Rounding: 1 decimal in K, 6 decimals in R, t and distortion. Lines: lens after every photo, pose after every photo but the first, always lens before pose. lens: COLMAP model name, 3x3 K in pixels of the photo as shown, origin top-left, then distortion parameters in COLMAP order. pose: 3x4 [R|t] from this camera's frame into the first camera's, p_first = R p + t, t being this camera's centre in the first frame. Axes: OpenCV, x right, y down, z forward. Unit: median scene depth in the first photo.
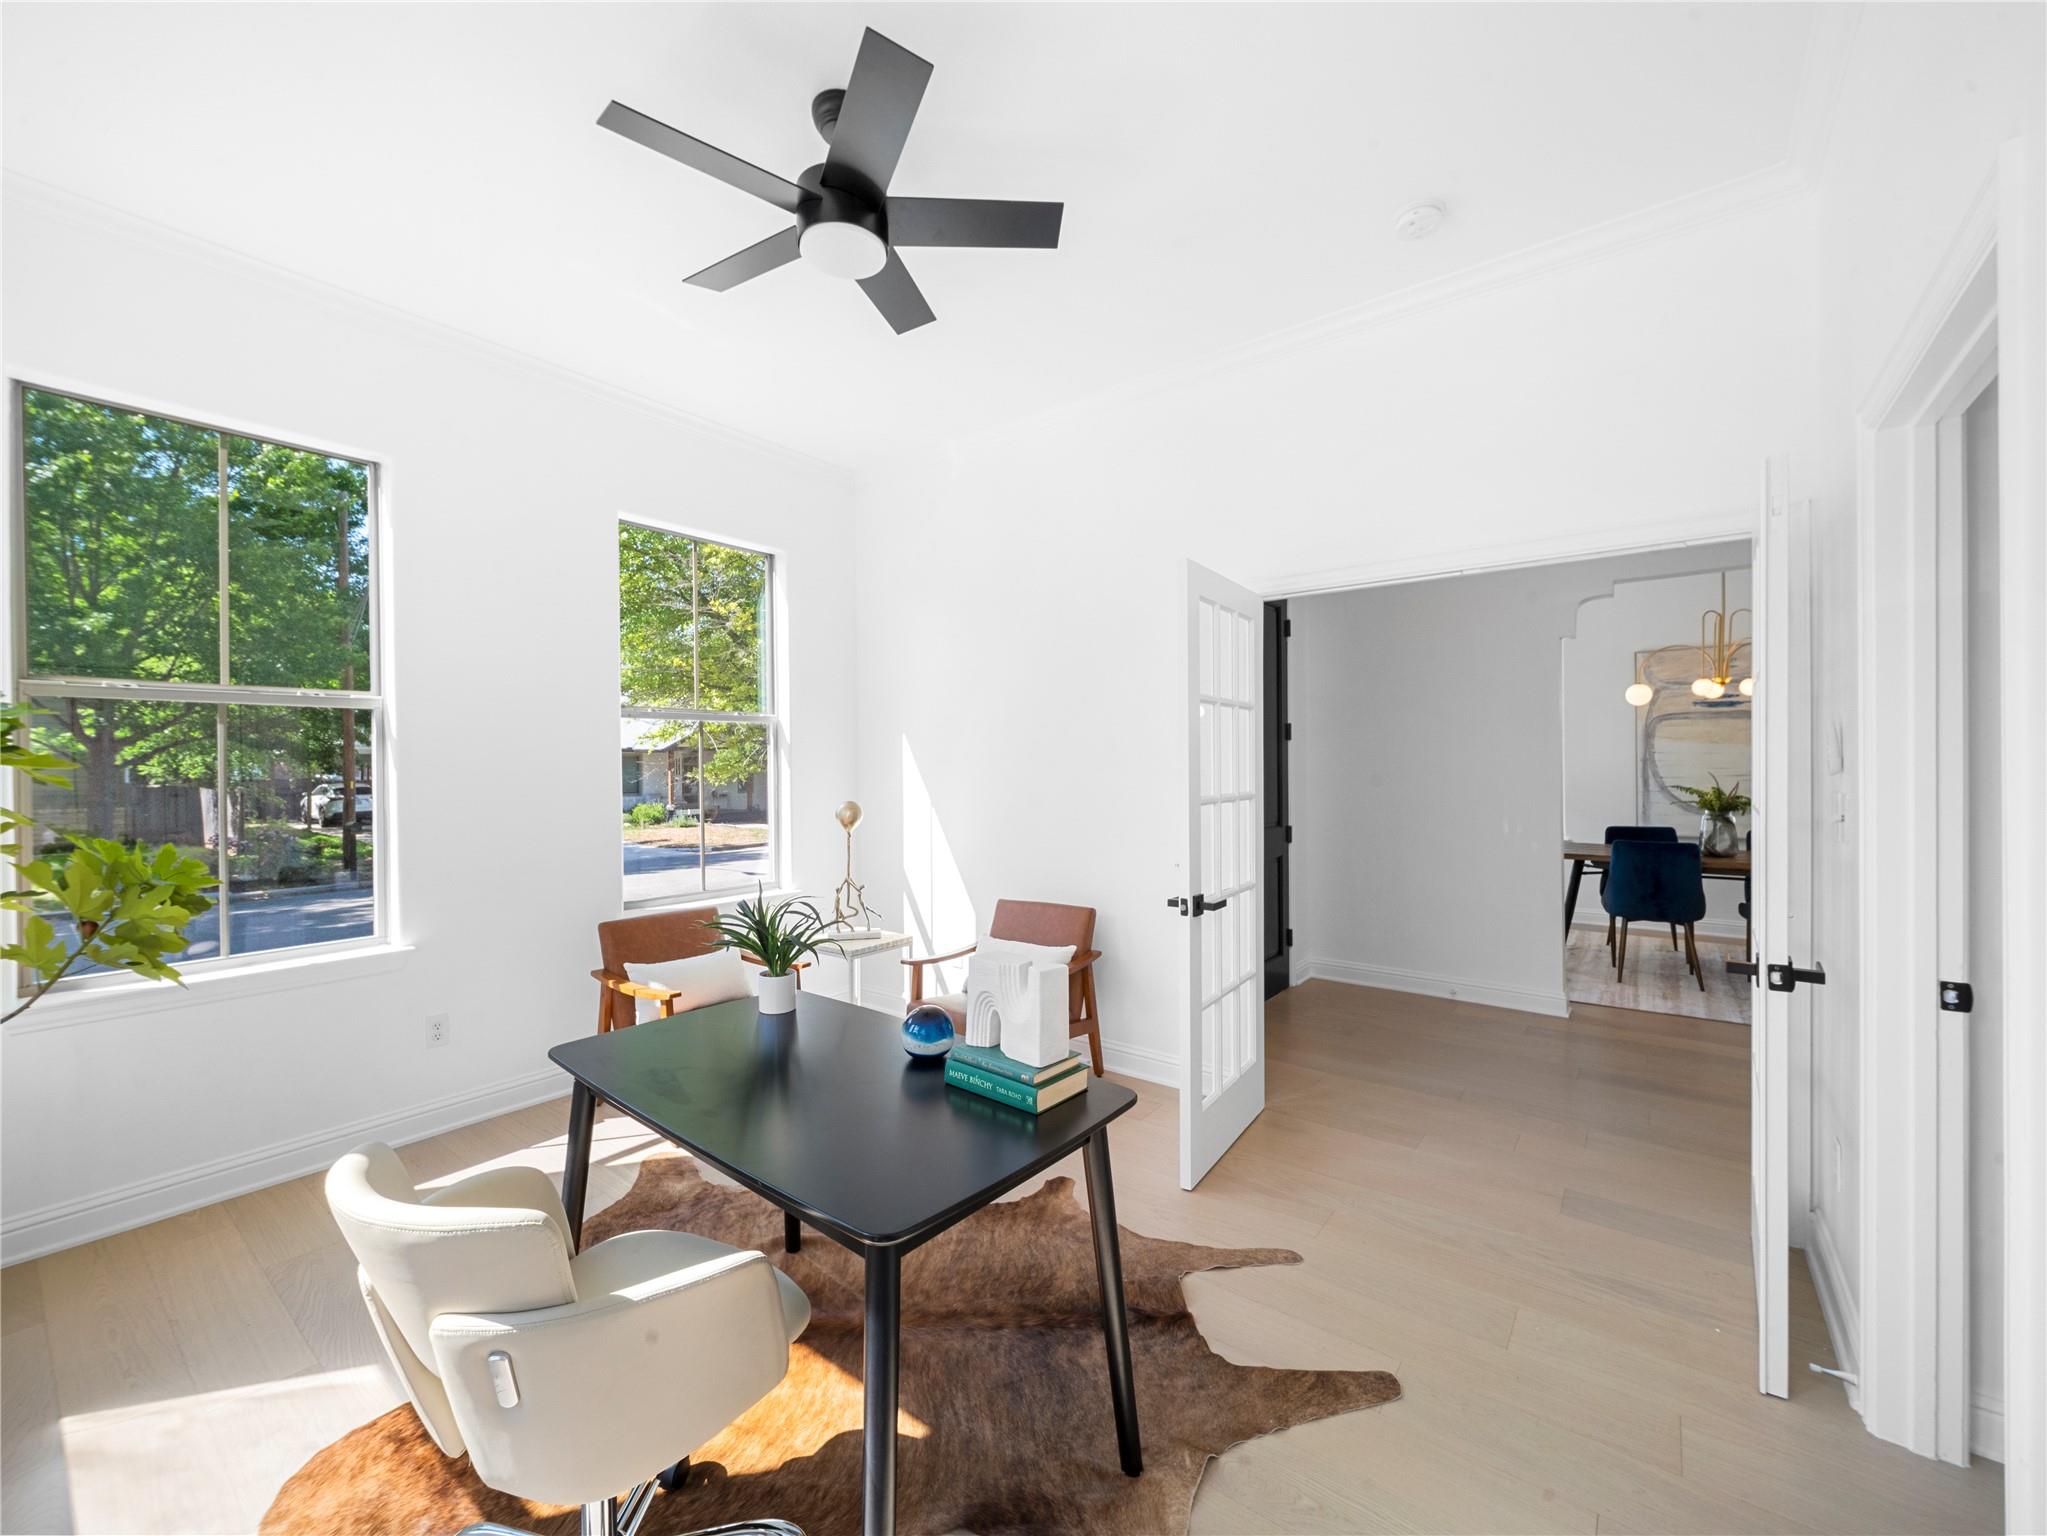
lens RADIAL K [[820.9, 0, 1017.9], [0, 820.9, 770.5], [0, 0, 1]] dist [0.000616, 0.000006]
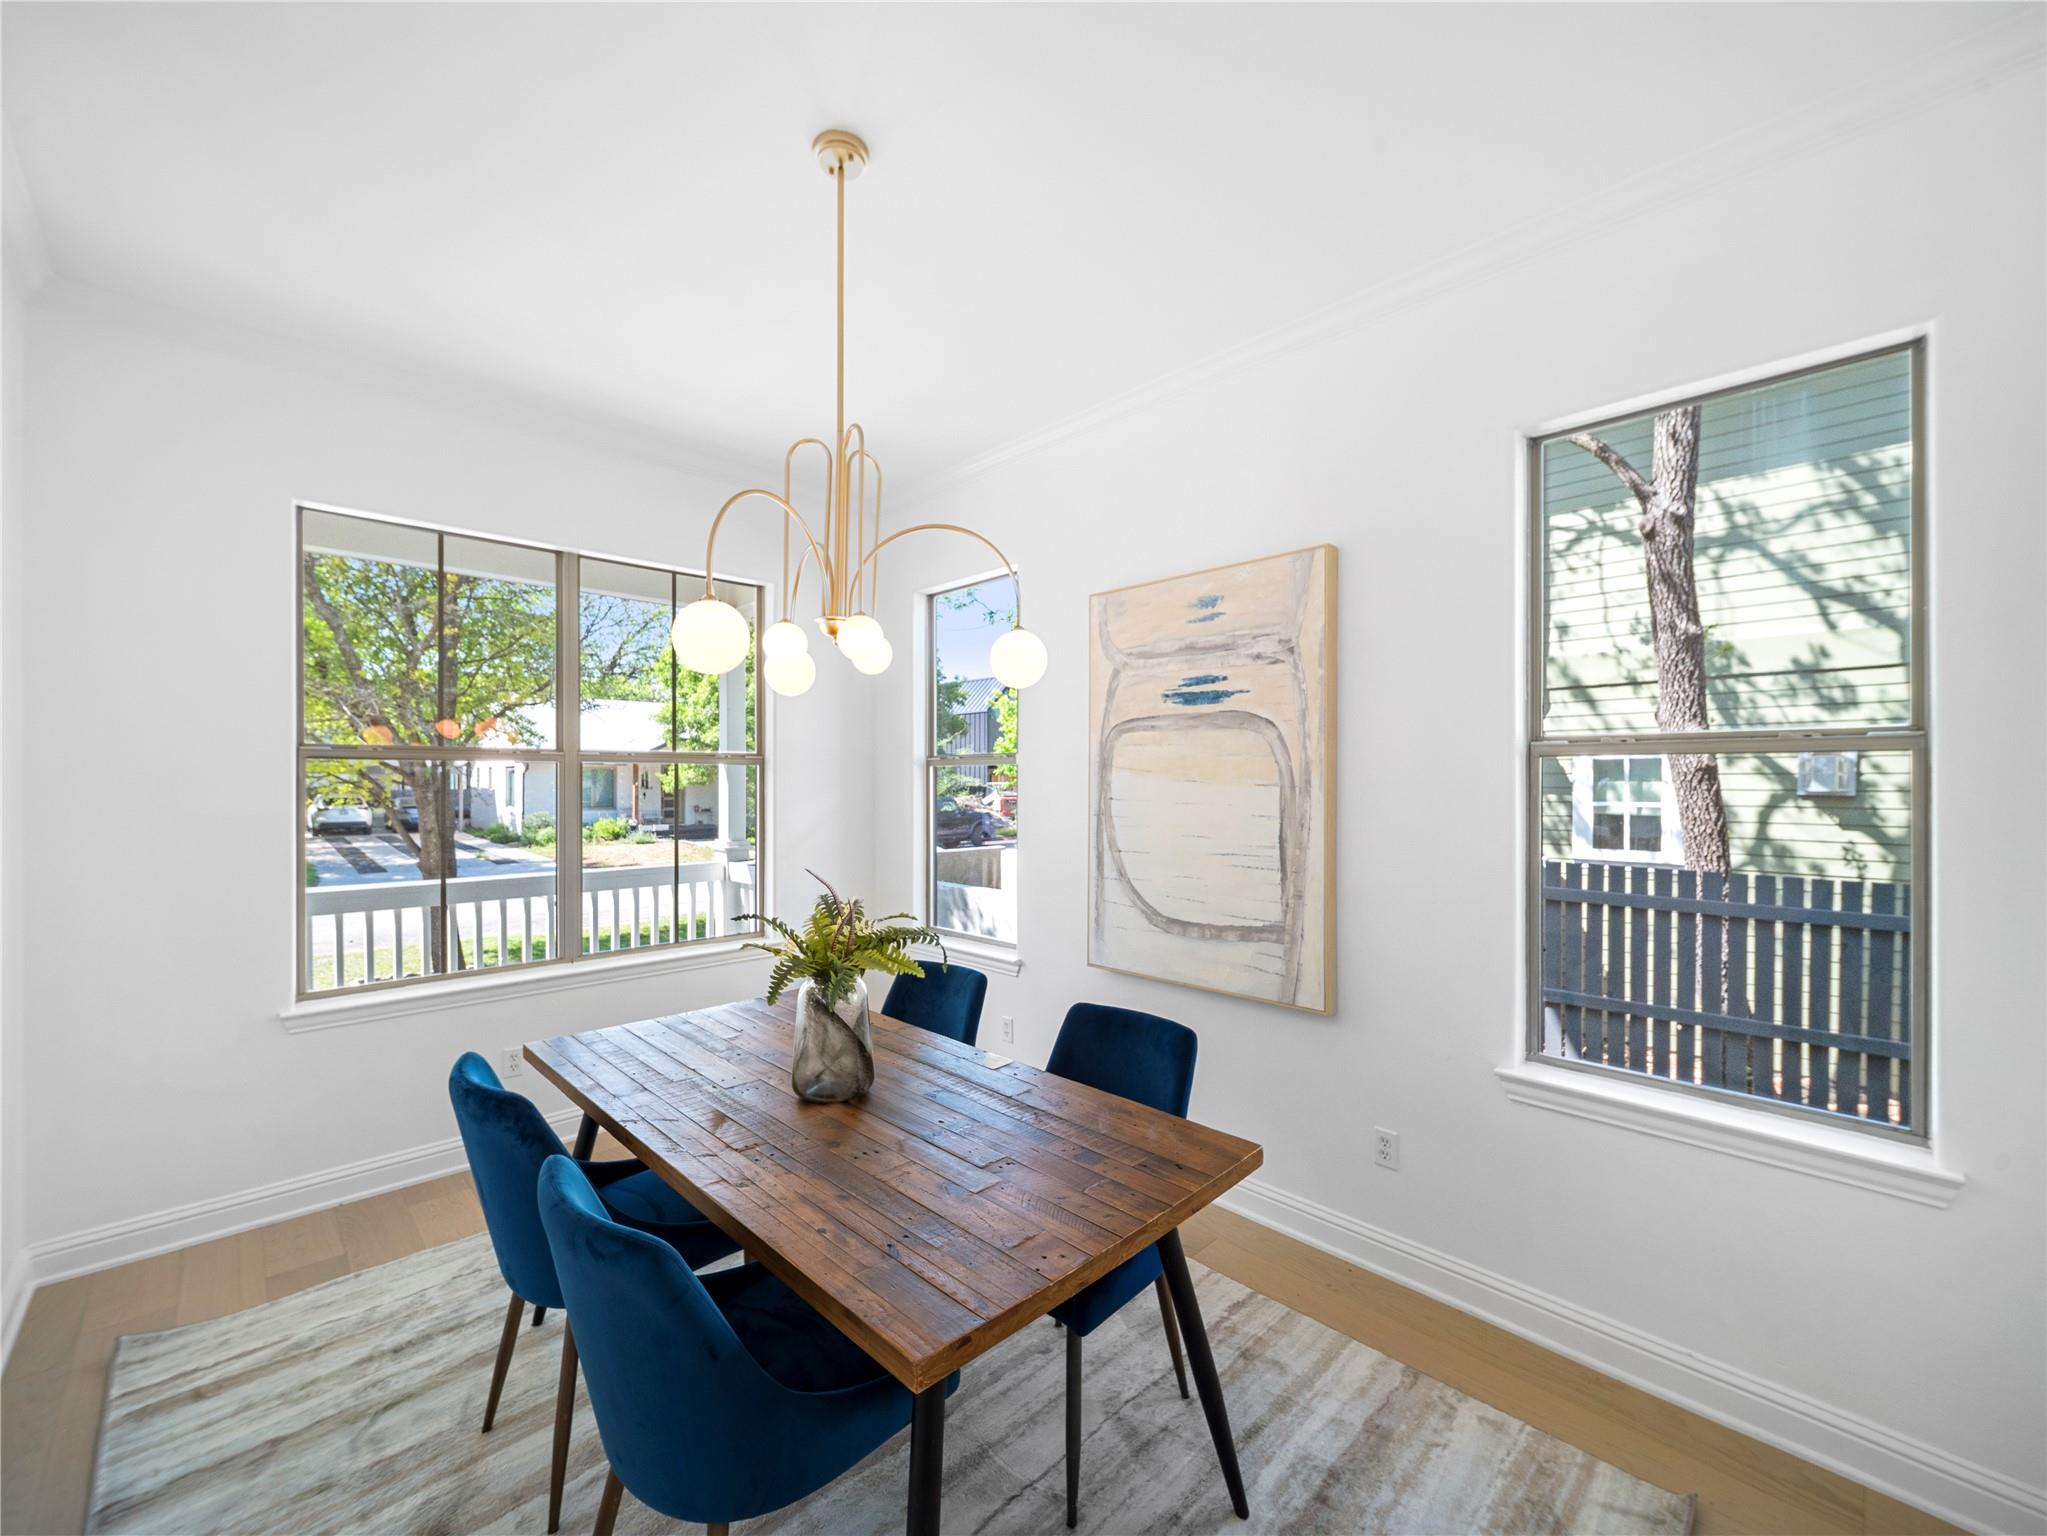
lens RADIAL K [[820.9, 0, 1017.9], [0, 820.9, 770.5], [0, 0, 1]] dist [0.000616, 0.000006]
pose [[0.993470, 0.007602, -0.113838, 0.774062], [-0.009431, 0.999835, -0.015530, -0.030652], [0.113701, 0.016502, 0.993378, 0.511840]]
